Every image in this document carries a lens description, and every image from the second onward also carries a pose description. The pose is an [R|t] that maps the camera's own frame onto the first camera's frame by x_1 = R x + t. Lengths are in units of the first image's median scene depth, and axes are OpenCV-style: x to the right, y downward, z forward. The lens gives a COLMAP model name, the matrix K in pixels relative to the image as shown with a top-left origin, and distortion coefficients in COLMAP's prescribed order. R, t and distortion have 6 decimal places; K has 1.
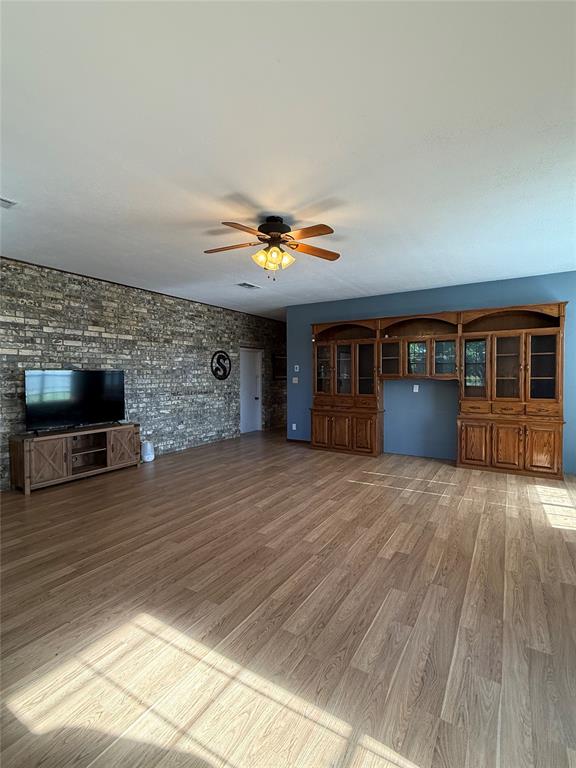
lens RADIAL K [[364.4, 0, 287.3], [0, 364.4, 380.6], [0, 0, 1]] dist [0.001102, -0.000584]
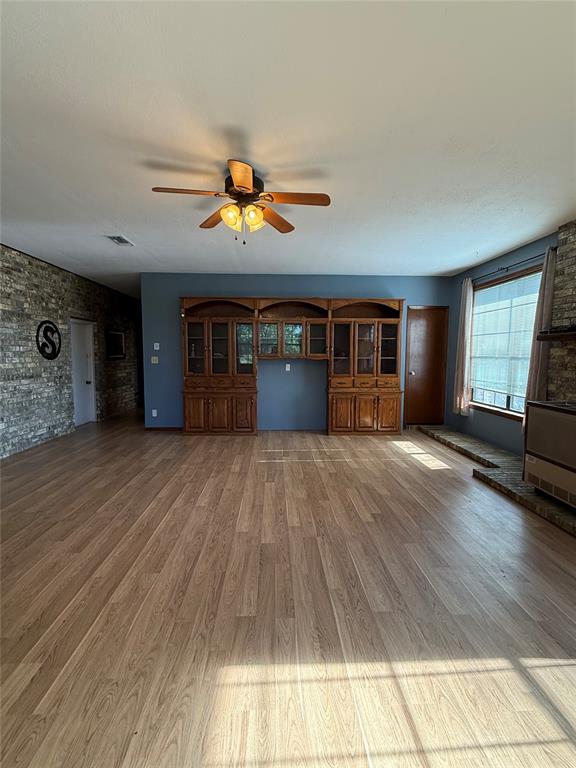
lens RADIAL K [[364.4, 0, 287.3], [0, 364.4, 380.6], [0, 0, 1]] dist [0.001102, -0.000584]
pose [[0.823004, -0.032760, 0.567090, -0.285024], [0.001957, 0.998493, 0.054841, 0.001614], [-0.568032, -0.044025, 0.821828, 0.135638]]
